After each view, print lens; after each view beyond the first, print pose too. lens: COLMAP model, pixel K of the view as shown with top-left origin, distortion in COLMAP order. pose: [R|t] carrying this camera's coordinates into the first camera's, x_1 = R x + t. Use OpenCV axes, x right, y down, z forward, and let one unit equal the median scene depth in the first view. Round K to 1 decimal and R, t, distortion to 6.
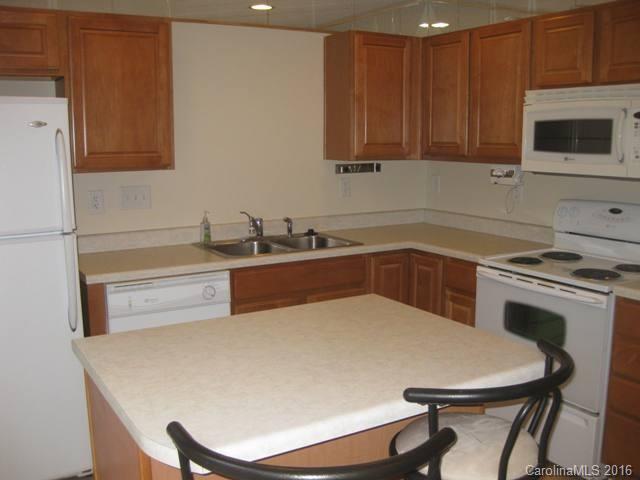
lens RADIAL K [[638.7, 0, 320.0], [0, 638.7, 240.4], [0, 0, 1]] dist [-0.127498, 0.000000]
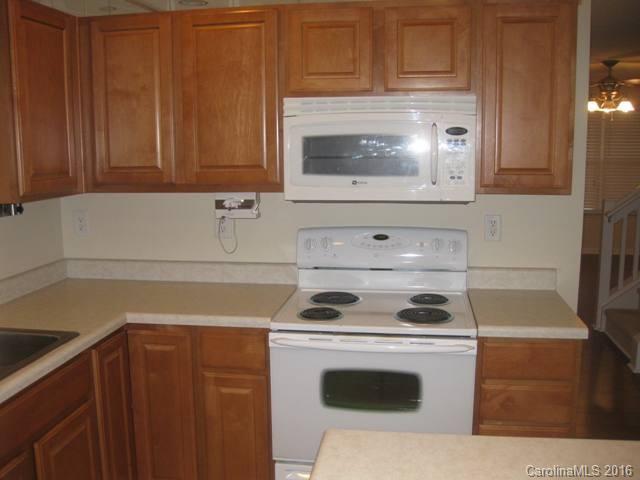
lens RADIAL K [[638.7, 0, 321.2], [0, 638.7, 238.7], [0, 0, 1]] dist [-0.127498, 0.000000]
pose [[0.640249, -0.113975, 0.759665, -0.263754], [0.128529, 0.990885, 0.040341, -0.090105], [-0.757338, 0.071811, 0.649063, 0.457200]]
